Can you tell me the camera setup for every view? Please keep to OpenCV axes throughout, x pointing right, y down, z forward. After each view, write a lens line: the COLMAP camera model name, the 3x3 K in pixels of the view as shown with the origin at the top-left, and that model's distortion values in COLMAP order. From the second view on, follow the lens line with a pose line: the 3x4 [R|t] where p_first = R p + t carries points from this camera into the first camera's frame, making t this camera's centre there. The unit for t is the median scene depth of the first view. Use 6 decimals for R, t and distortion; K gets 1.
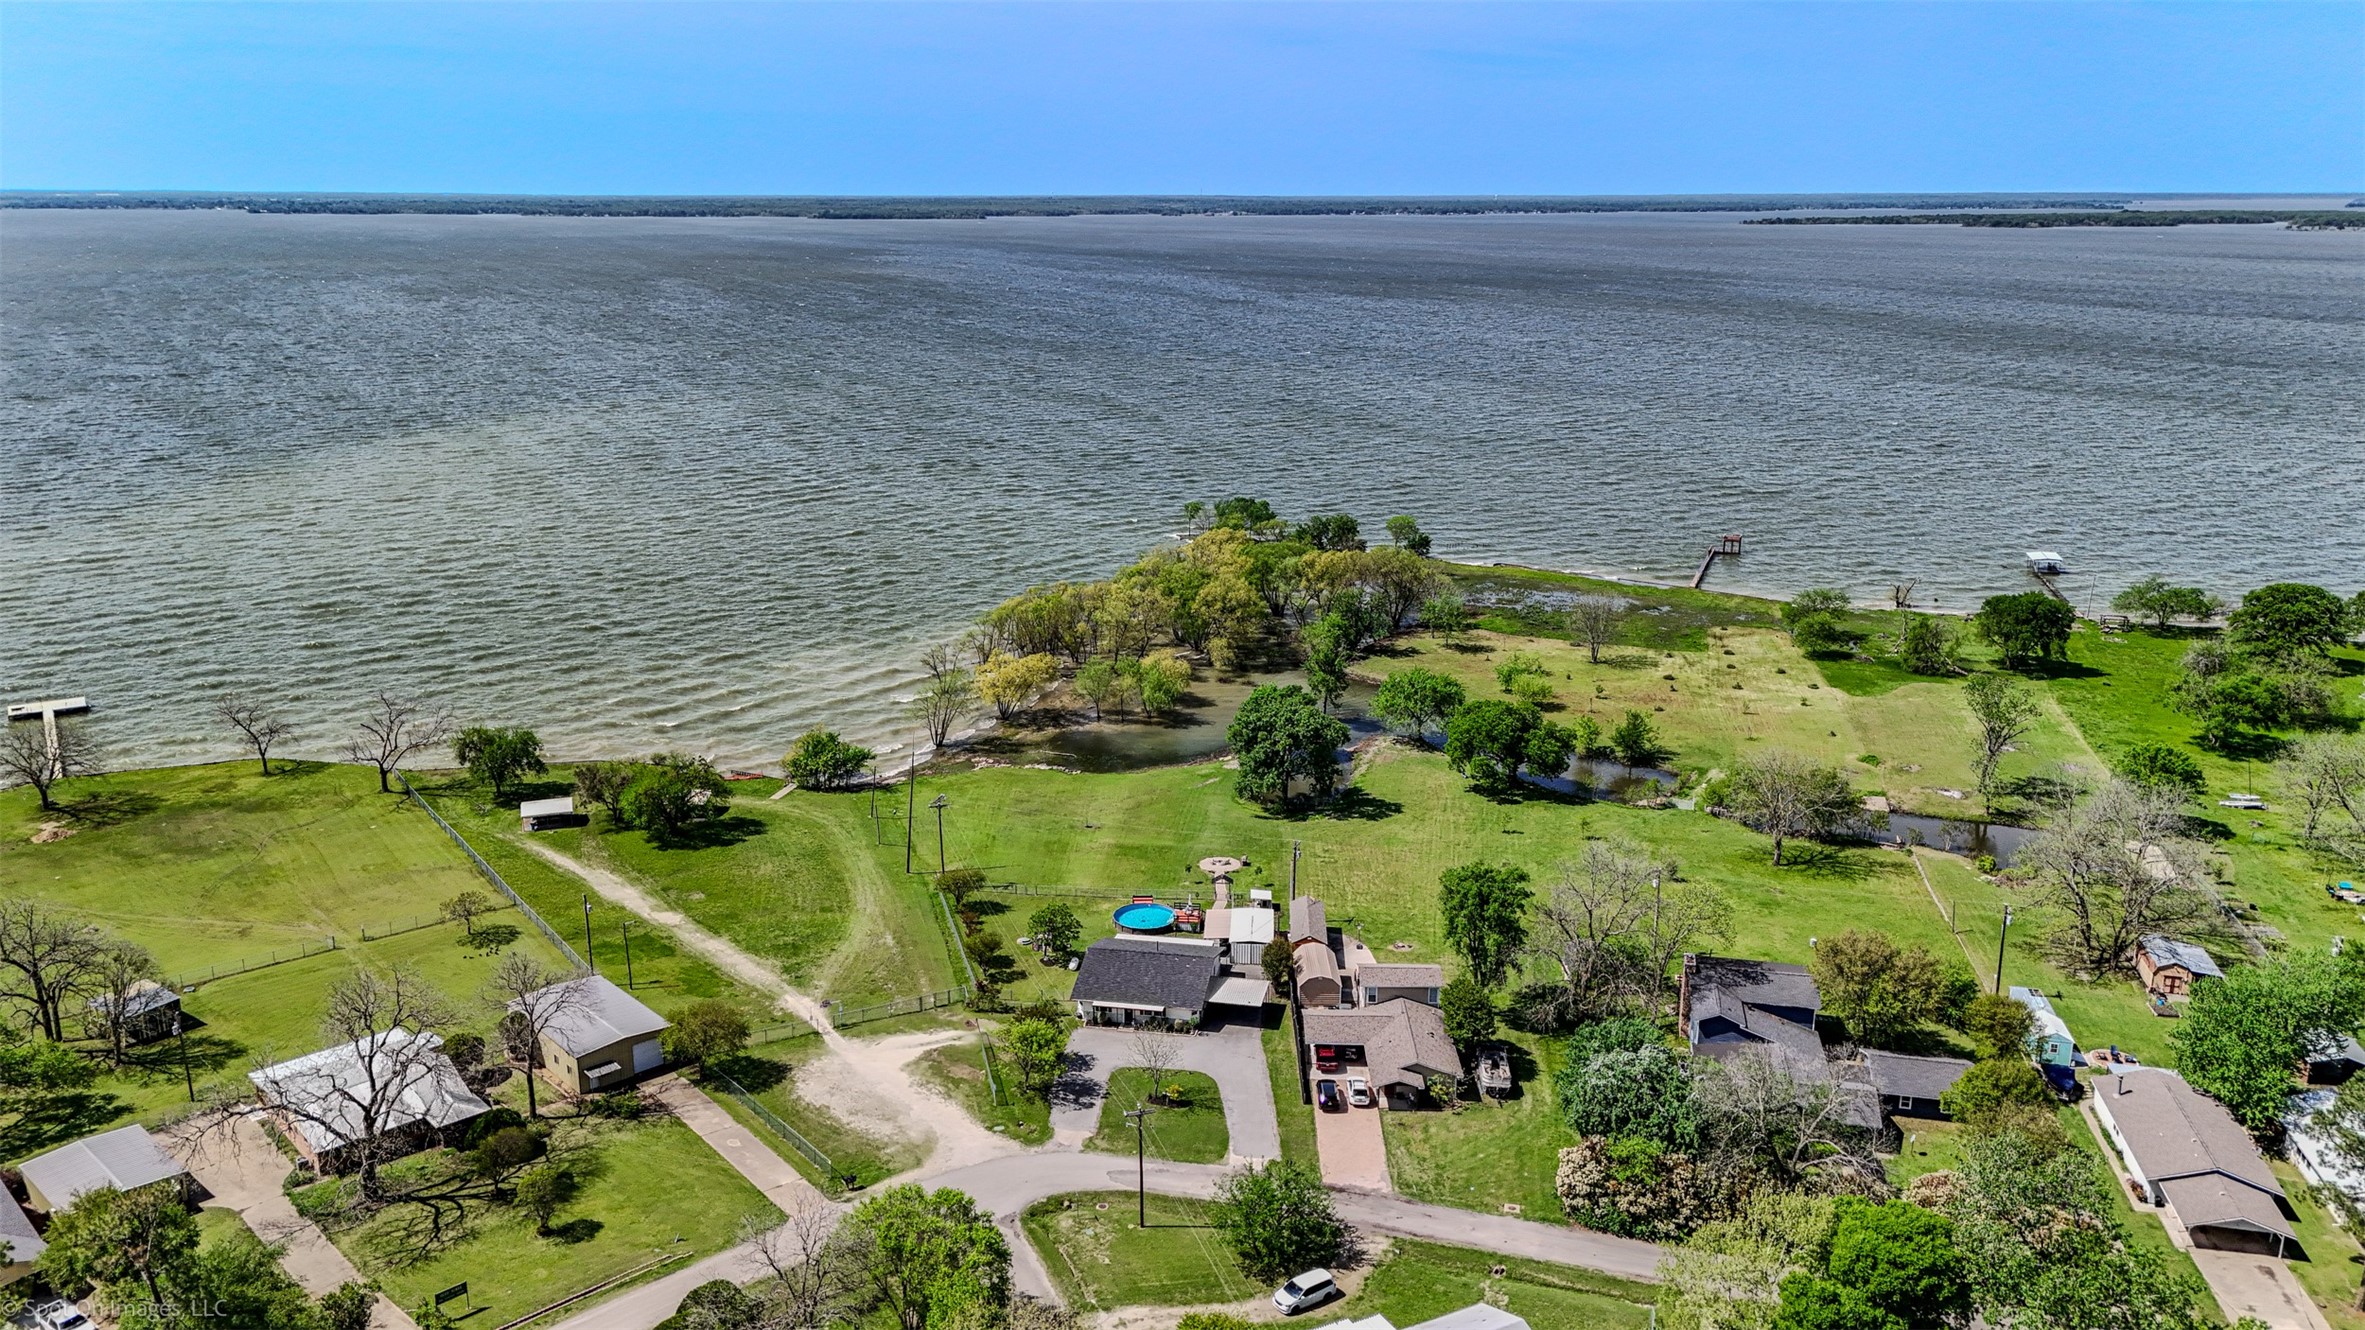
lens RADIAL K [[1742.3, 0, 1182.5], [0, 1742.3, 665.0], [0, 0, 1]] dist [0.080411, -0.082832]
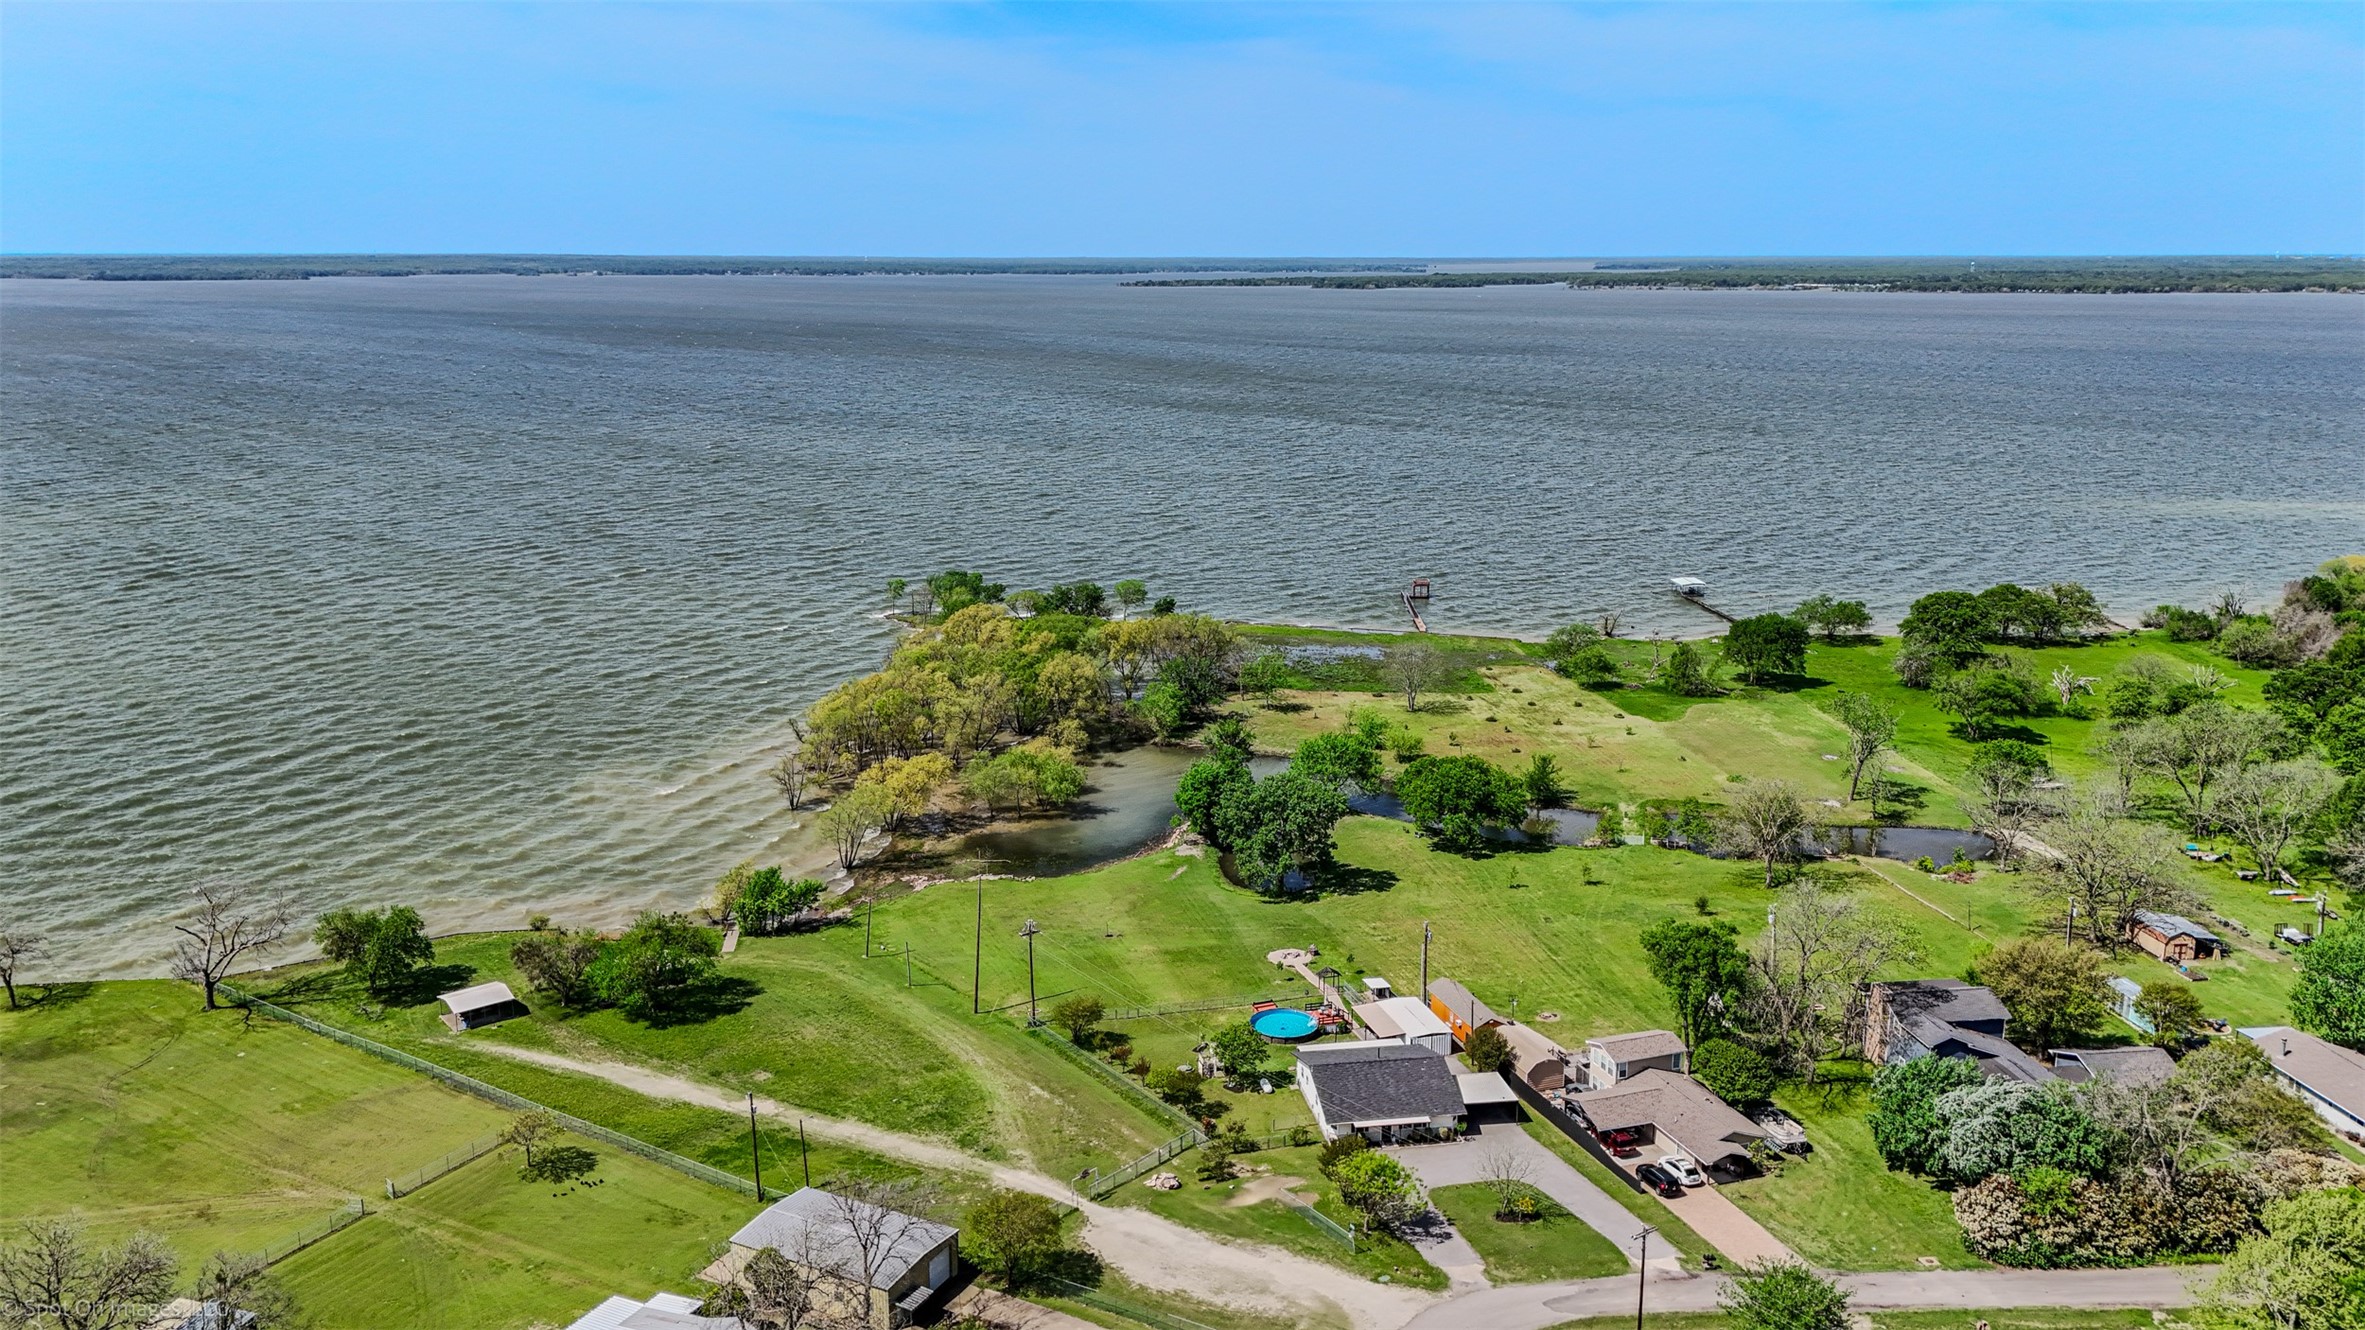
lens RADIAL K [[1754.9, 0, 1182.5], [0, 1754.9, 665.0], [0, 0, 1]] dist [0.073678, -0.078239]
pose [[0.940571, -0.078512, 0.330397, -0.299087], [0.089709, 0.995791, -0.018752, -0.027735], [-0.327534, 0.047277, 0.943656, 0.096056]]
